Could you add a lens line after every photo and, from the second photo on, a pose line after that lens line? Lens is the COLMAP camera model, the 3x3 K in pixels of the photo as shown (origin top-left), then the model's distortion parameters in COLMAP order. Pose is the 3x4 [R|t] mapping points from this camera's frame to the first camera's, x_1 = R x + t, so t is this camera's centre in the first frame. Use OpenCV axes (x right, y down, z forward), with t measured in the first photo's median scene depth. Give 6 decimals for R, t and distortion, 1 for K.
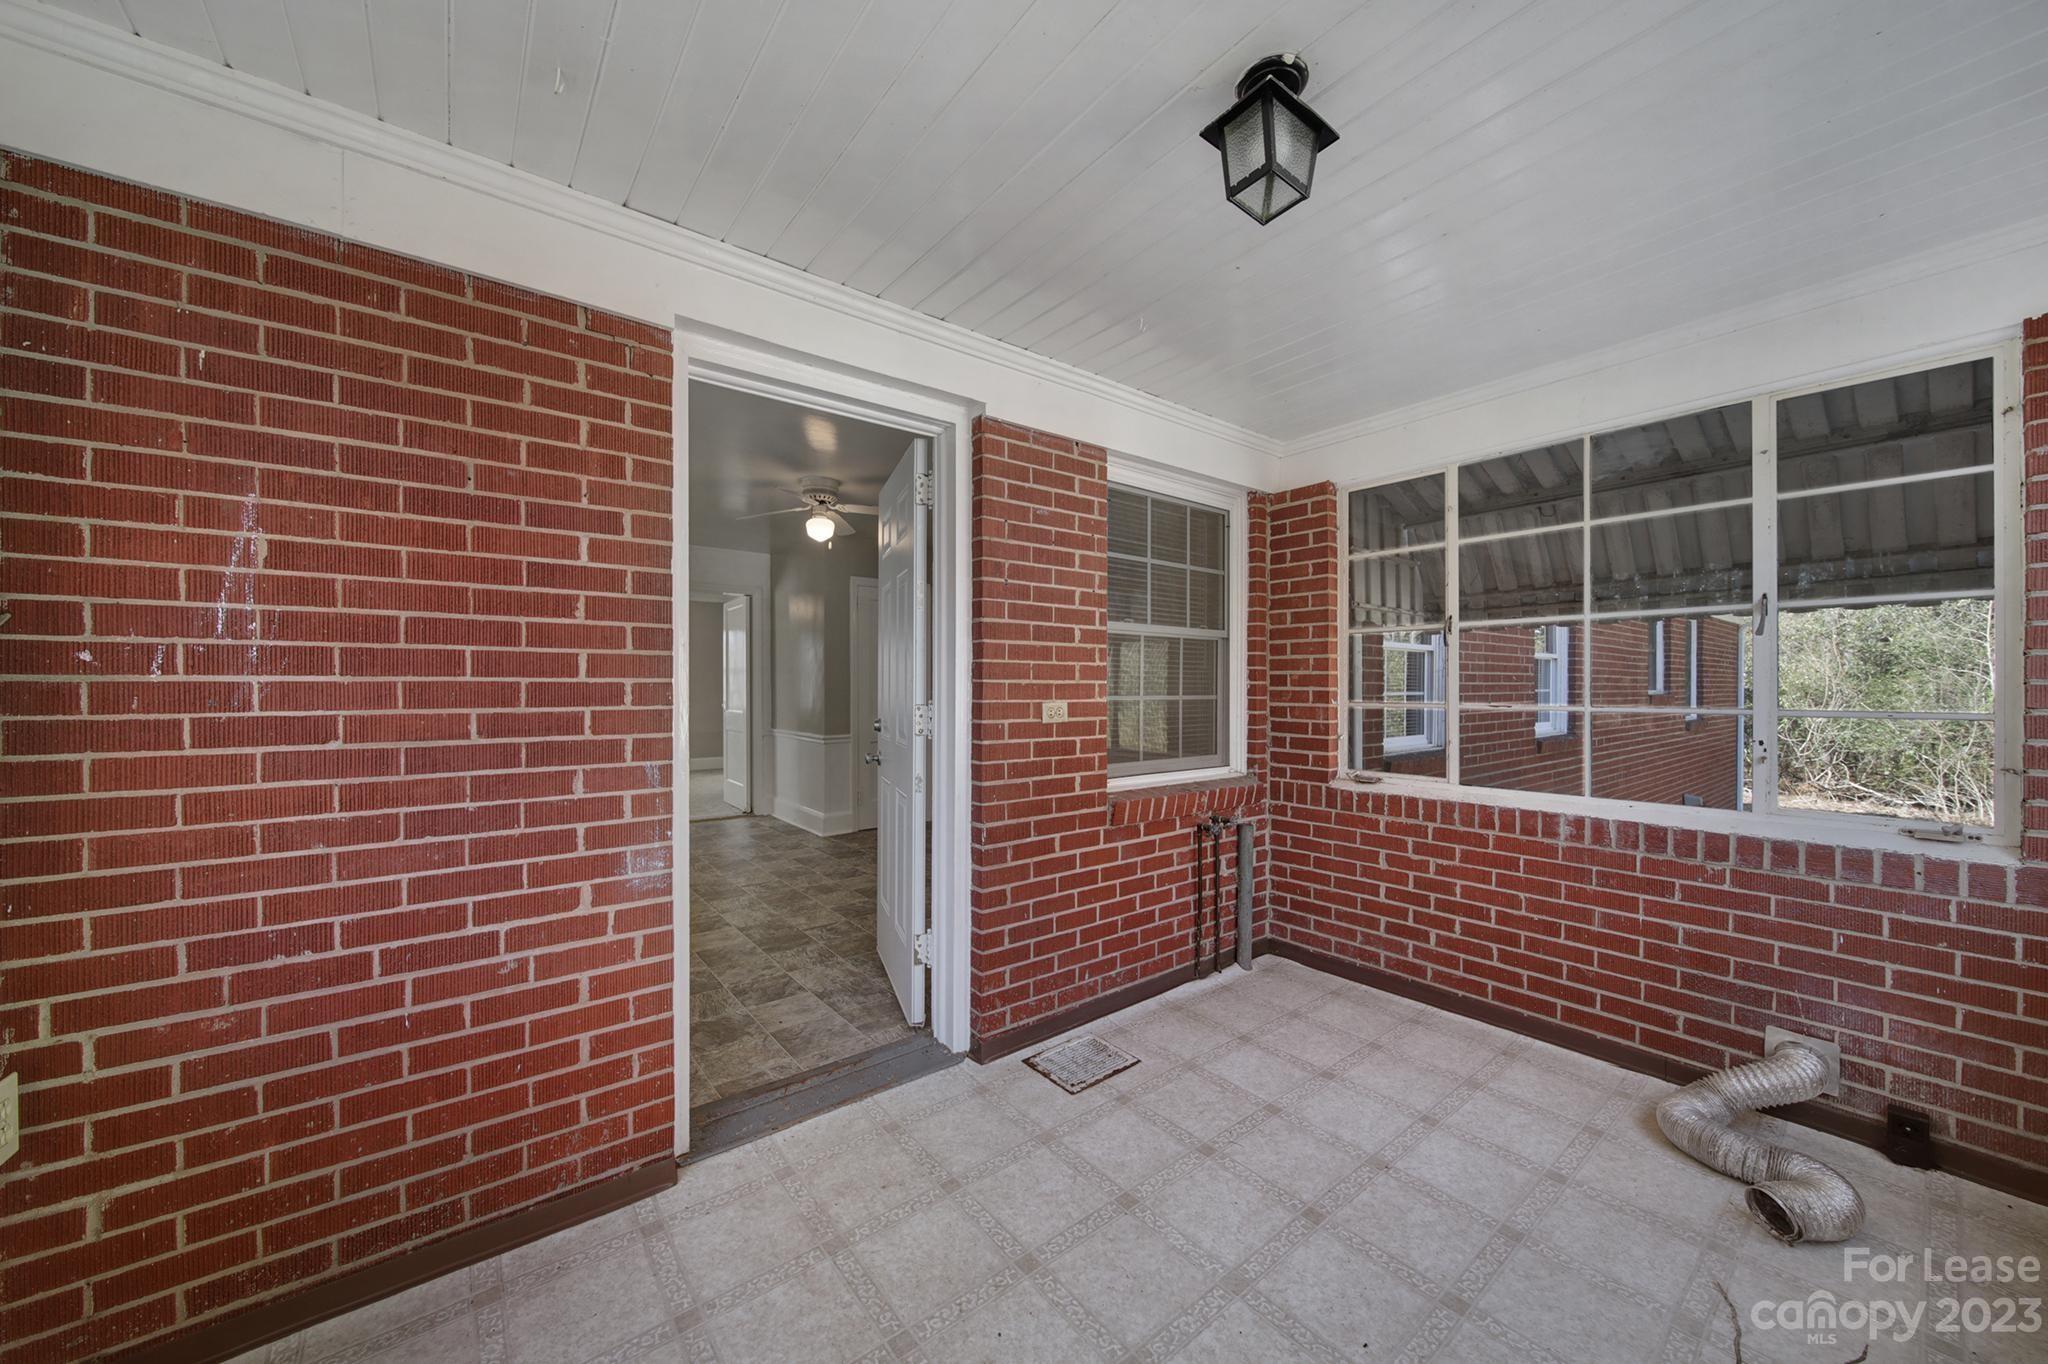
lens RADIAL K [[728.2, 0, 1020.1], [0, 728.2, 688.9], [0, 0, 1]] dist [0.000359, -0.000181]
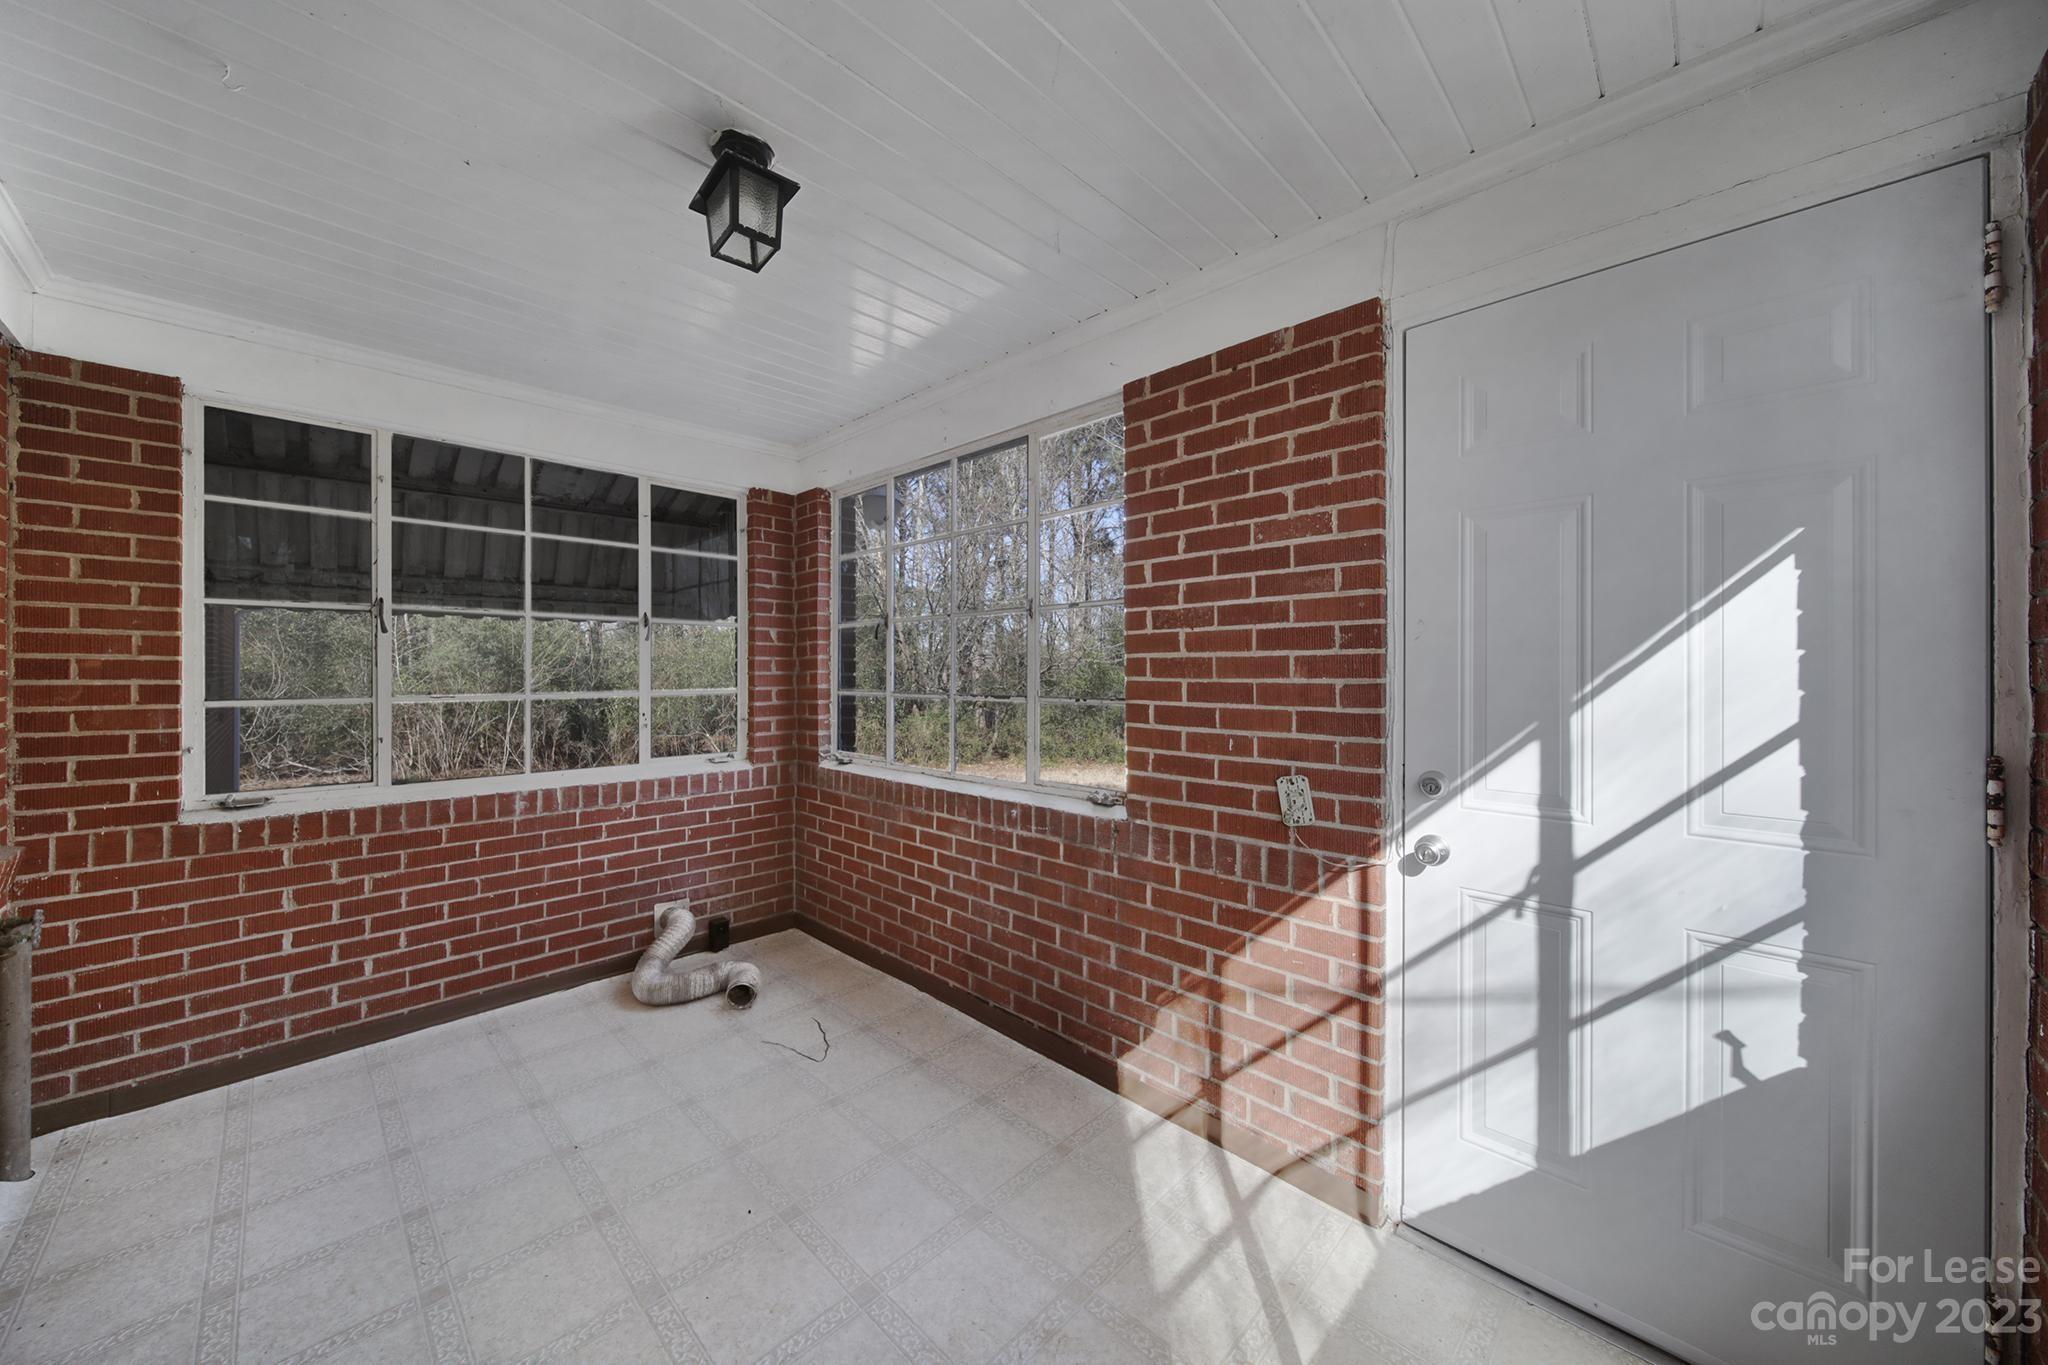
lens RADIAL K [[728.2, 0, 1014.5], [0, 728.2, 670.1], [0, 0, 1]] dist [0.000359, -0.000181]
pose [[-0.133216, 0.004561, 0.991077, -0.456486], [0.007834, 0.999963, -0.003549, -0.003445], [-0.991056, 0.007291, -0.133247, 0.397203]]
